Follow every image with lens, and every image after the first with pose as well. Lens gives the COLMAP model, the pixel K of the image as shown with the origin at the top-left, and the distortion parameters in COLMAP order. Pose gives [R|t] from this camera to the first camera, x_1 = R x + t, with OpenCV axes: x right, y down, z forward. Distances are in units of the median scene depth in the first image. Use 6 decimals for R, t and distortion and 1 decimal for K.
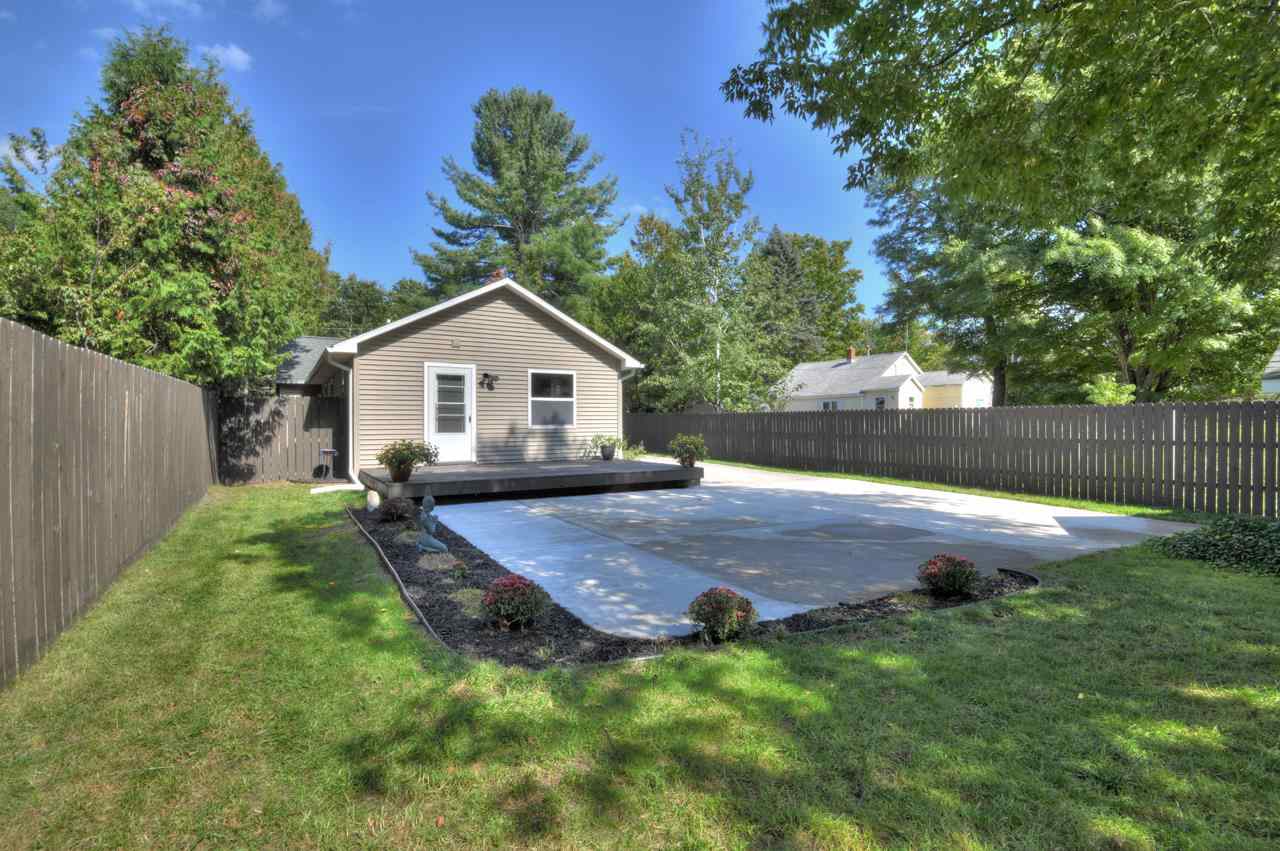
lens RADIAL K [[597.8, 0, 641.4], [0, 597.8, 418.7], [0, 0, 1]] dist [-0.040994, -0.001753]
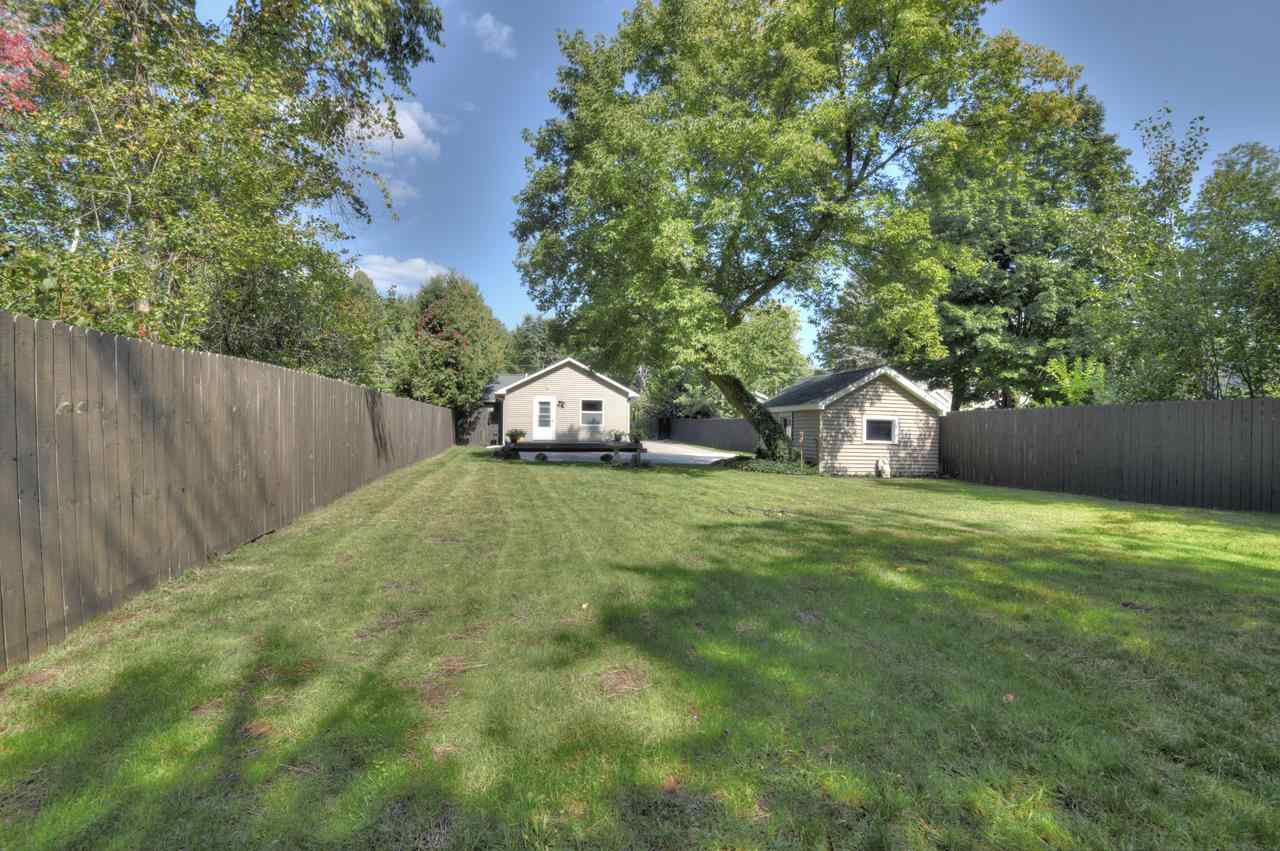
lens RADIAL K [[597.8, 0, 639.6], [0, 597.8, 429.9], [0, 0, 1]] dist [-0.040994, -0.001753]
pose [[0.946915, 0.016819, -0.321045, 0.780833], [-0.011211, 0.999751, 0.019308, -0.013478], [0.321290, -0.014684, 0.946867, -1.083395]]
